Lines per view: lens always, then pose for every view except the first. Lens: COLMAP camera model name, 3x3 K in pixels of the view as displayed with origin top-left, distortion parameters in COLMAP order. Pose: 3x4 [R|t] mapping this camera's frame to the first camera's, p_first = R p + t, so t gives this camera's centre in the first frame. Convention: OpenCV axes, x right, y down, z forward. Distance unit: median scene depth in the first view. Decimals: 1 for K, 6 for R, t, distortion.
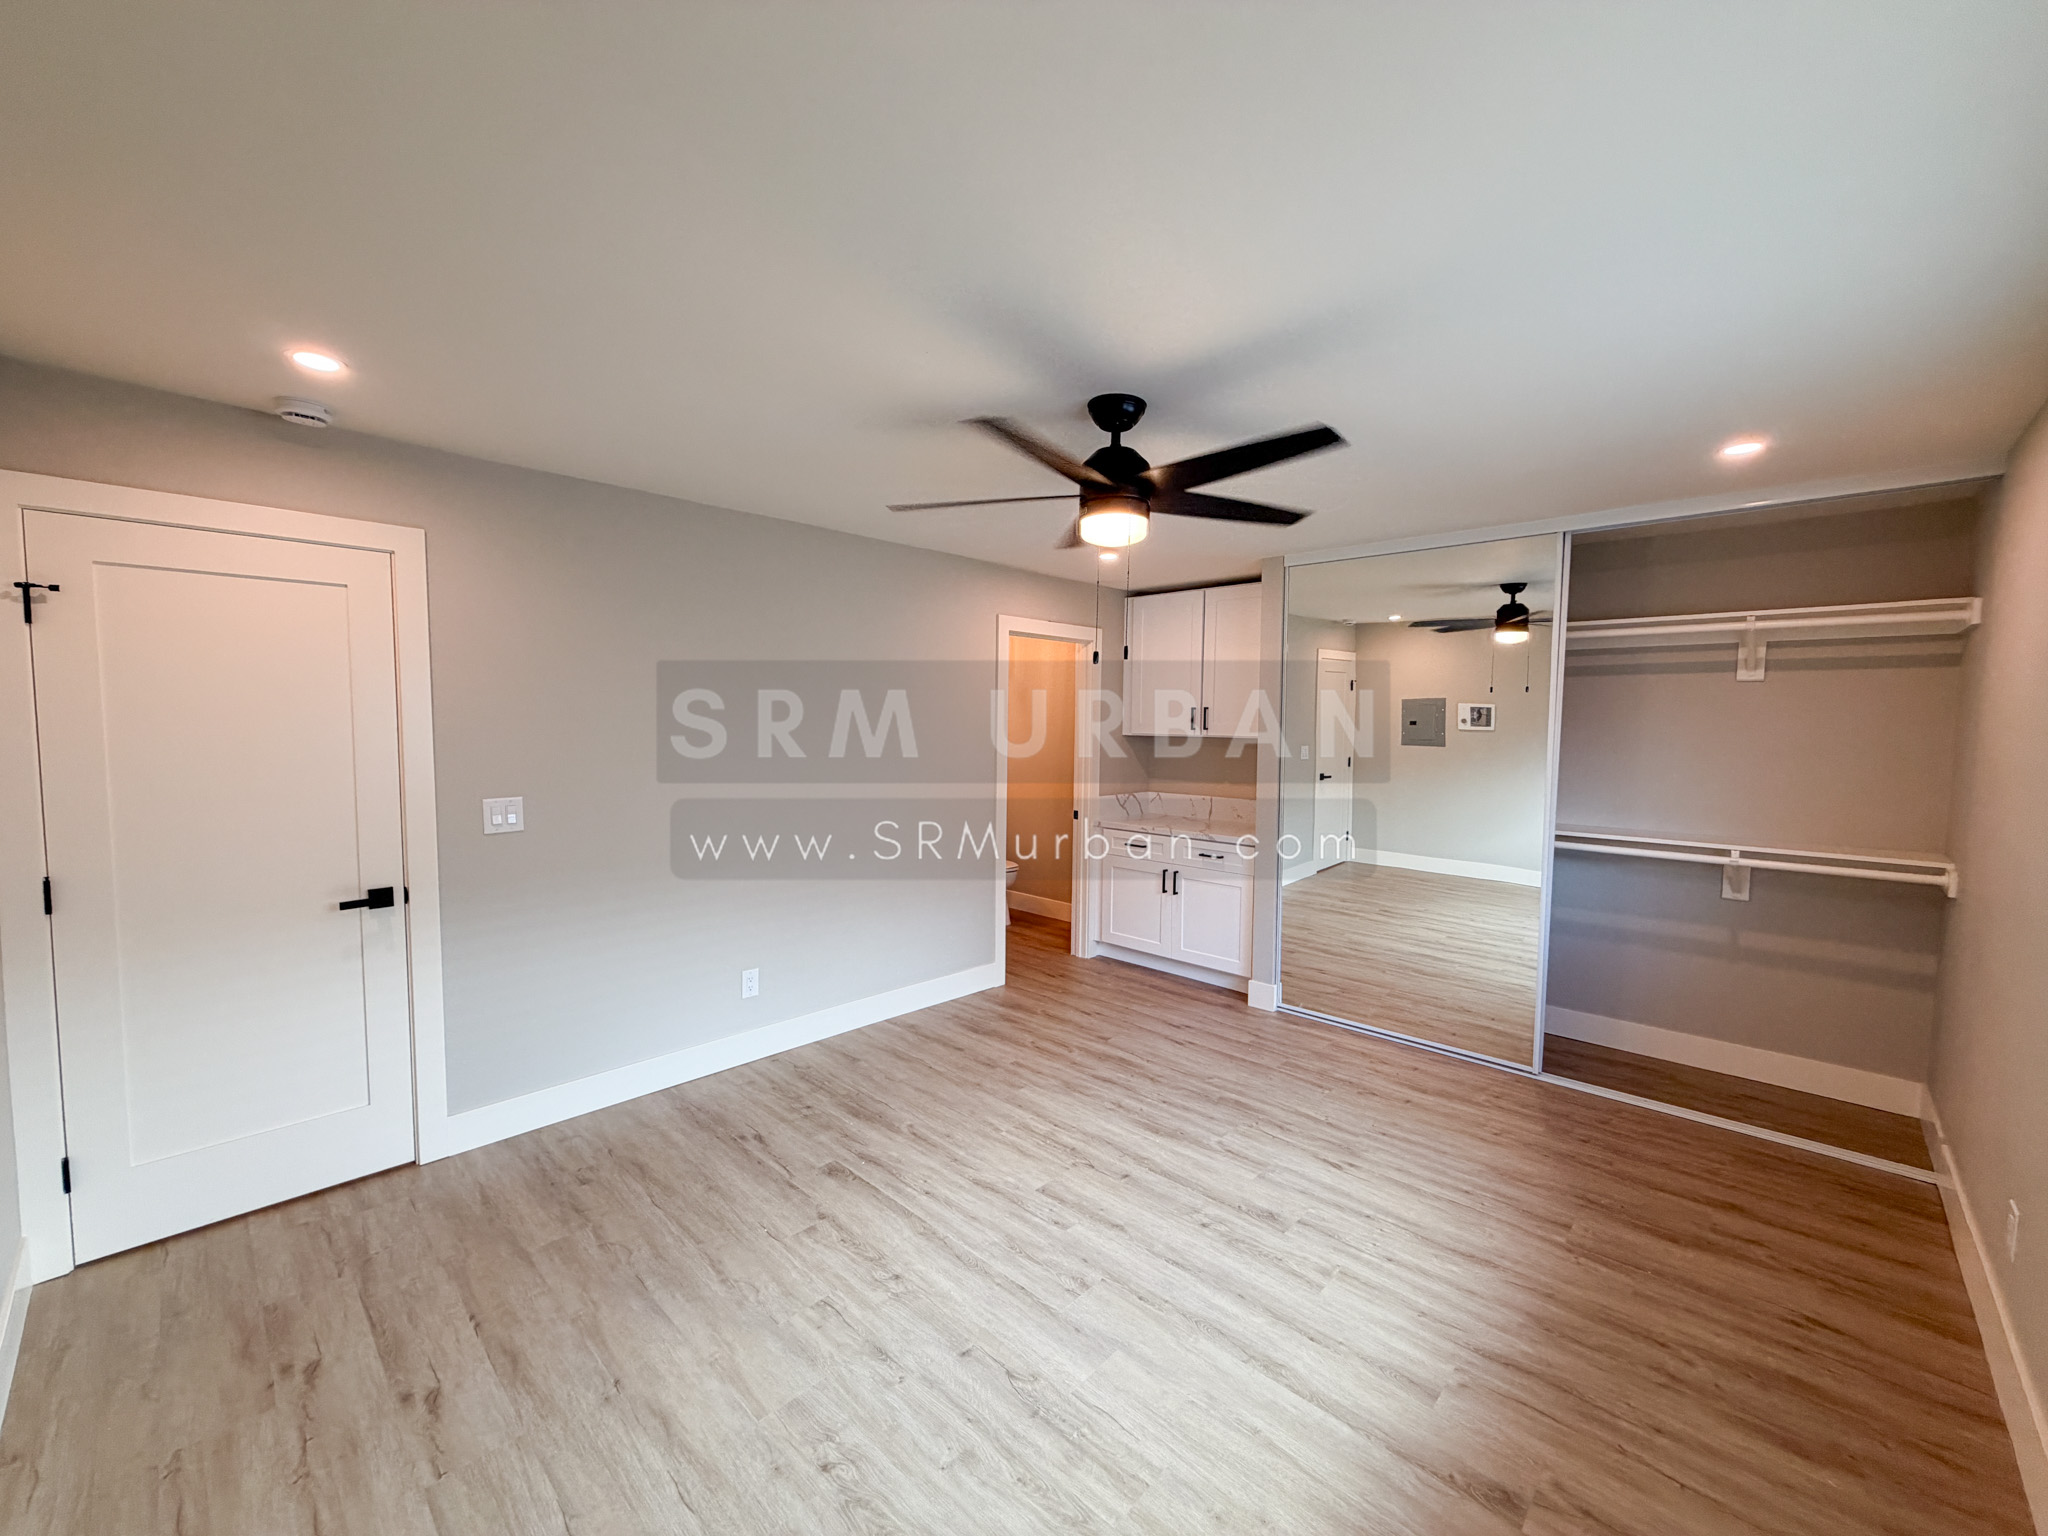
lens RADIAL K [[813.2, 0, 1017.1], [0, 813.2, 773.2], [0, 0, 1]] dist [0.000734, -0.000130]
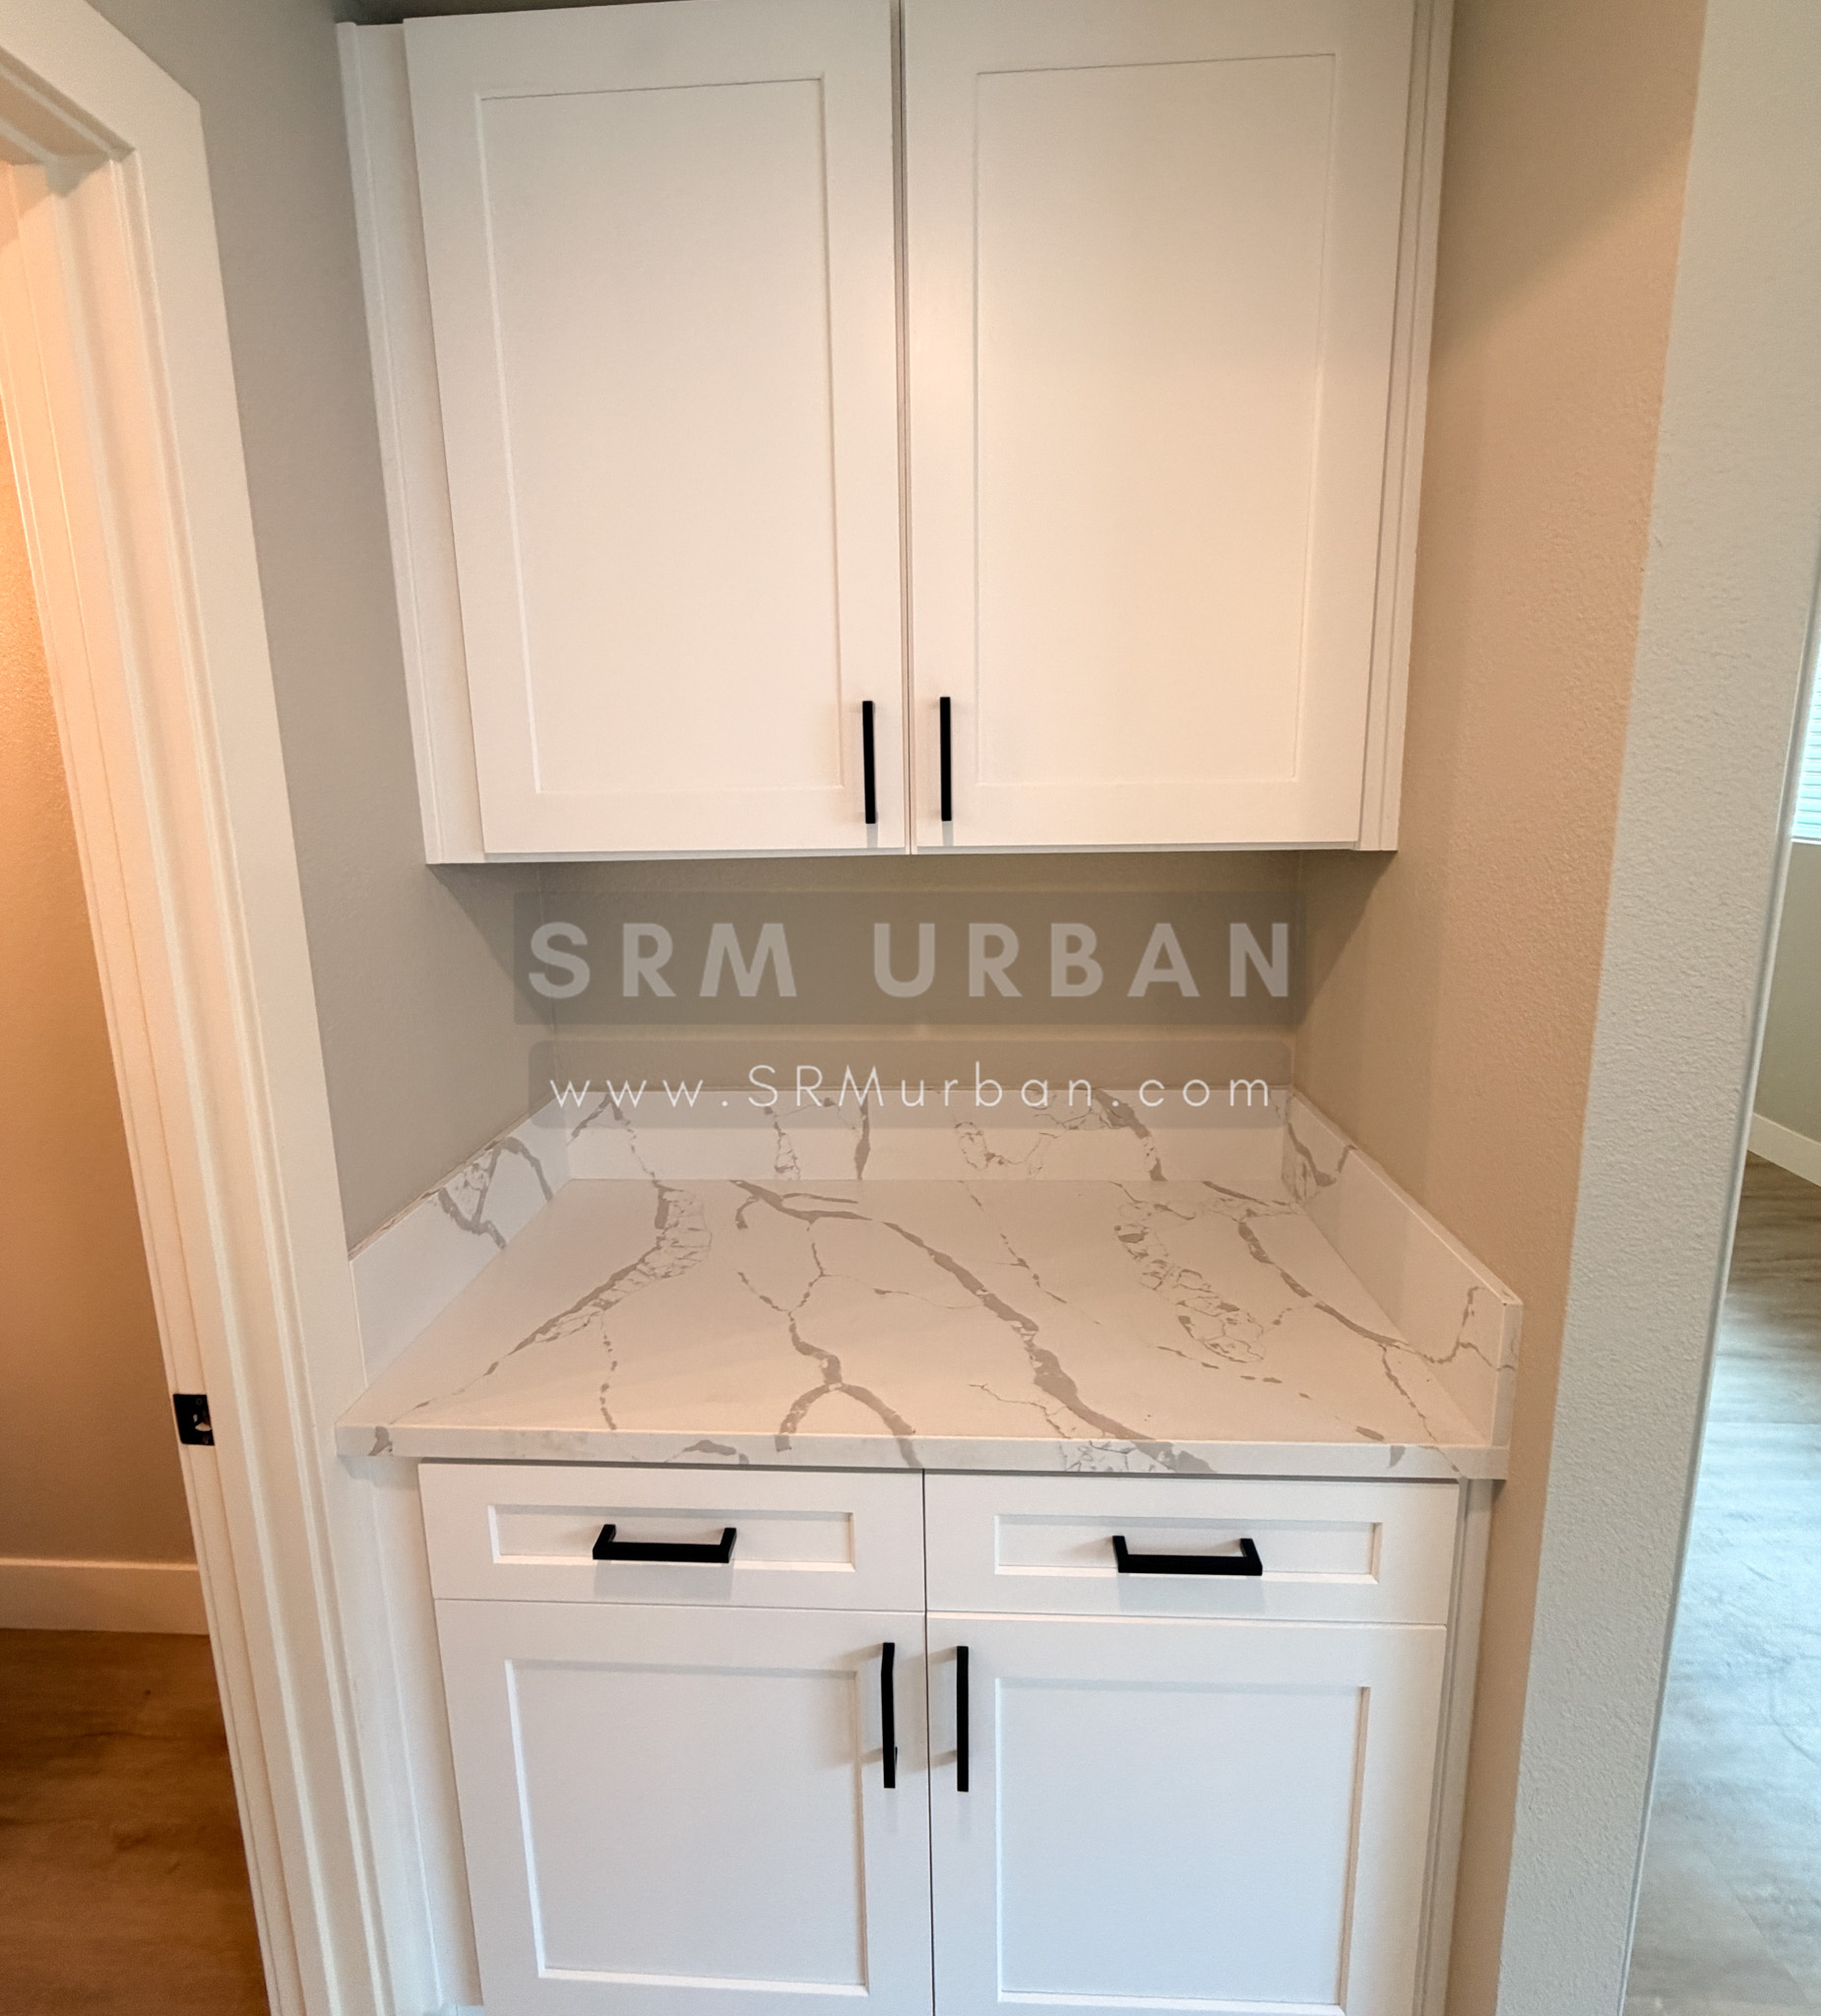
lens RADIAL K [[1017.1, 0, 903.8], [0, 1017.1, 983.5], [0, 0, 1]] dist [0.056091, 0.000089]
pose [[0.758699, -0.148284, 0.634340, 0.083527], [0.065867, 0.986220, 0.151759, -0.067484], [-0.648103, -0.073357, 0.758012, 1.063714]]
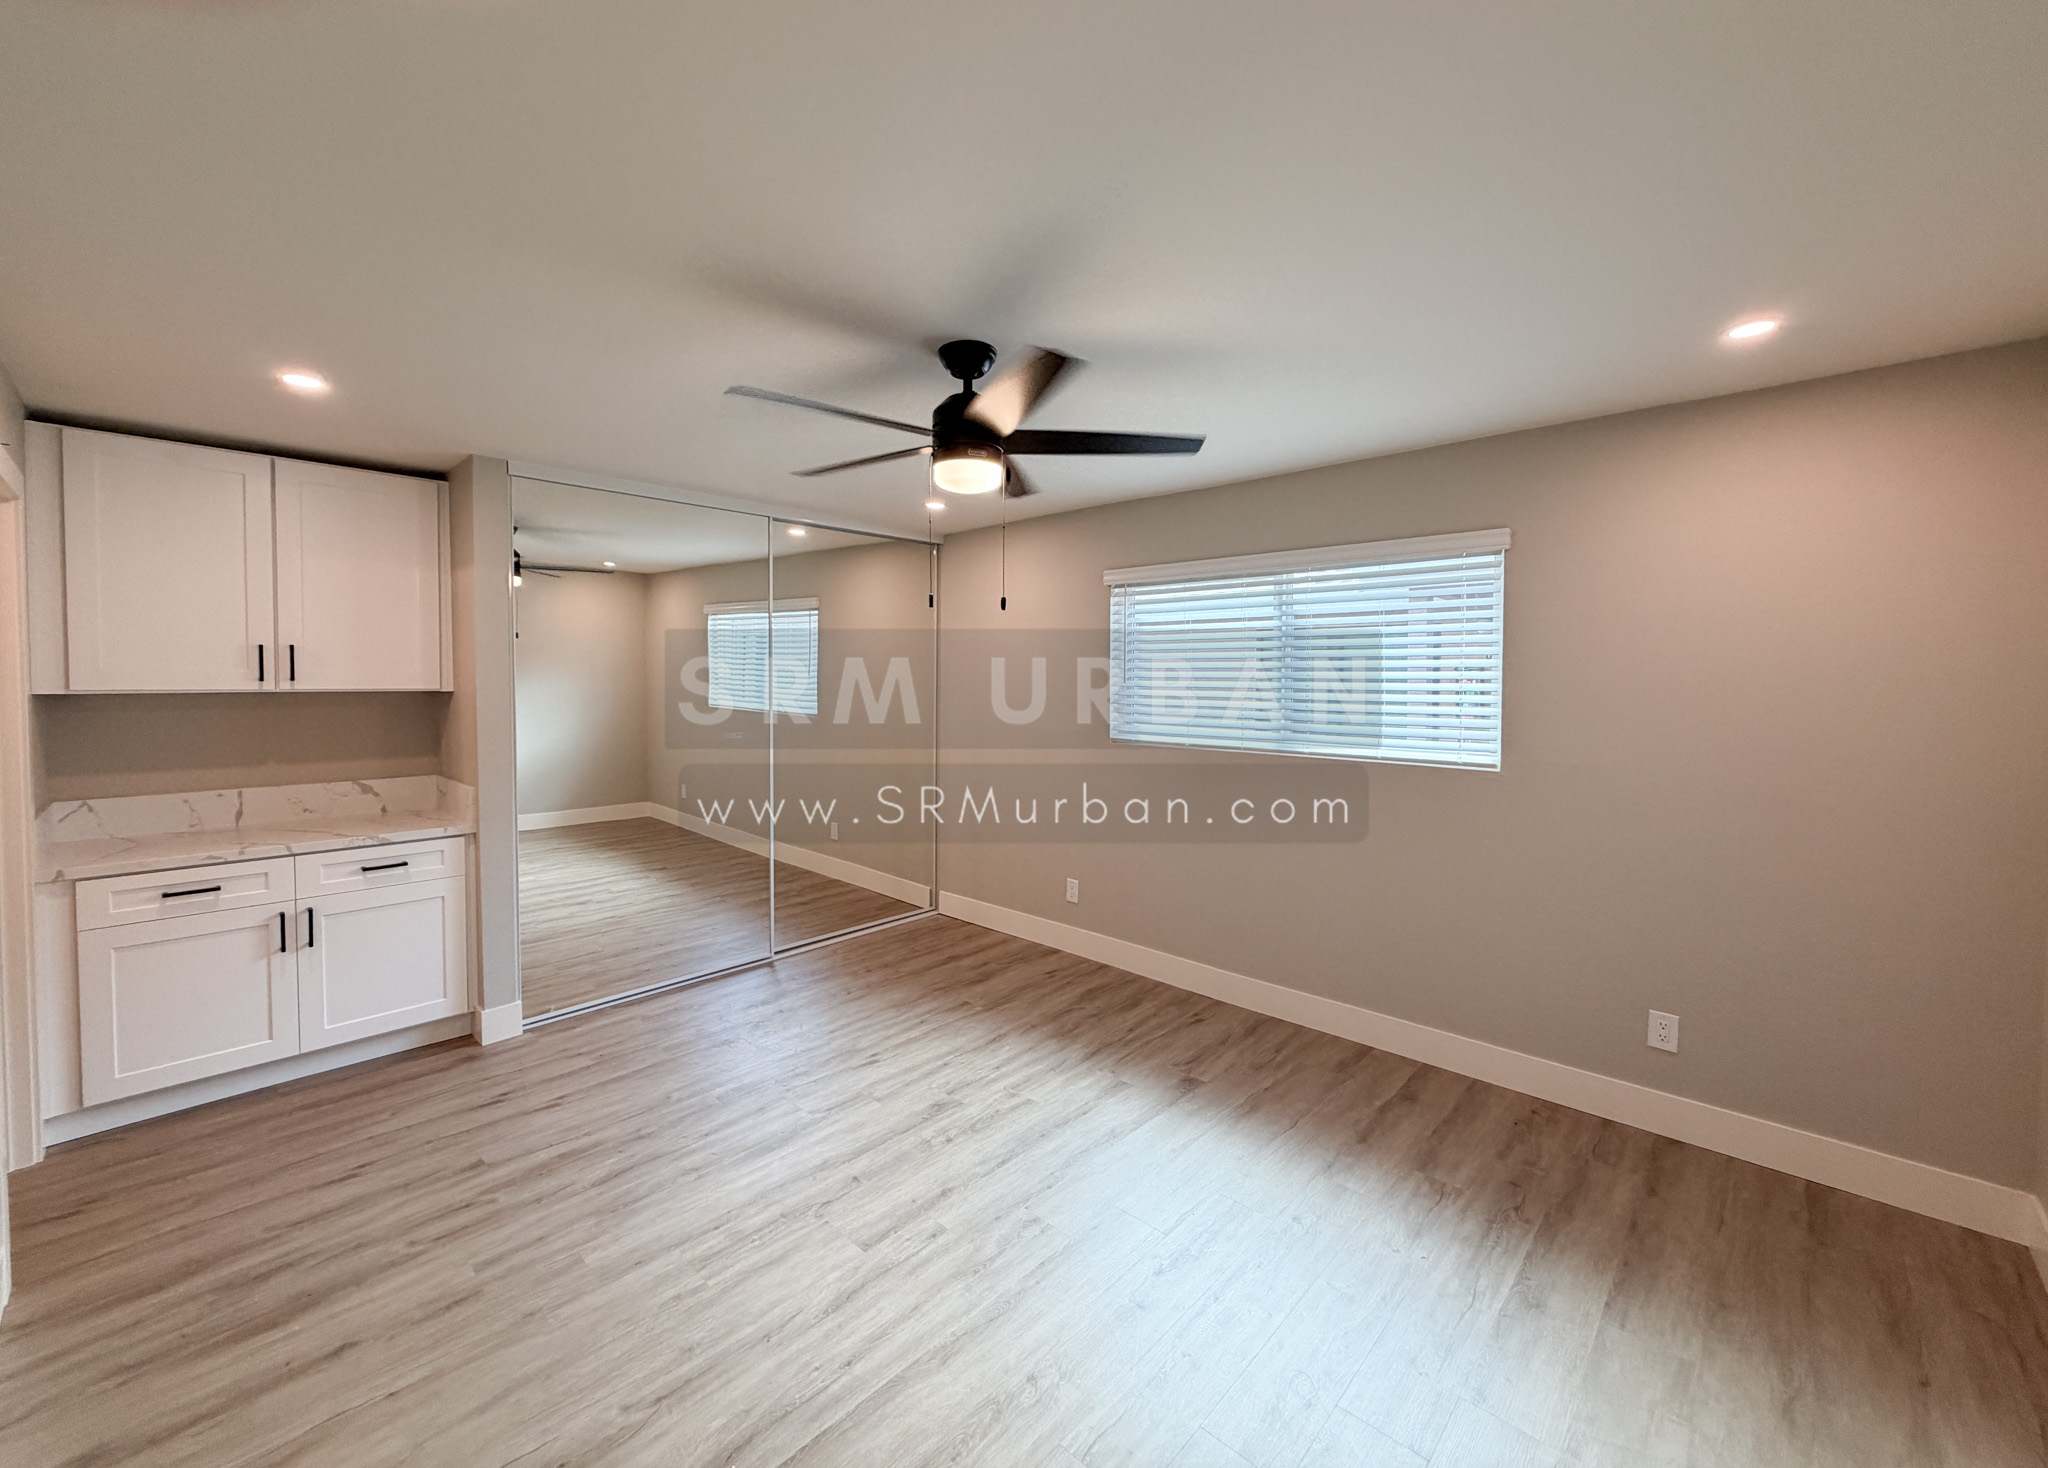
lens RADIAL K [[813.5, 0, 1017.5], [0, 813.5, 696.3], [0, 0, 1]] dist [-0.000633, 0.000223]
pose [[-0.001608, -0.034128, 0.999416, -0.524858], [0.062907, 0.997435, 0.034162, -0.034943], [-0.998018, 0.062925, 0.000543, 0.564398]]
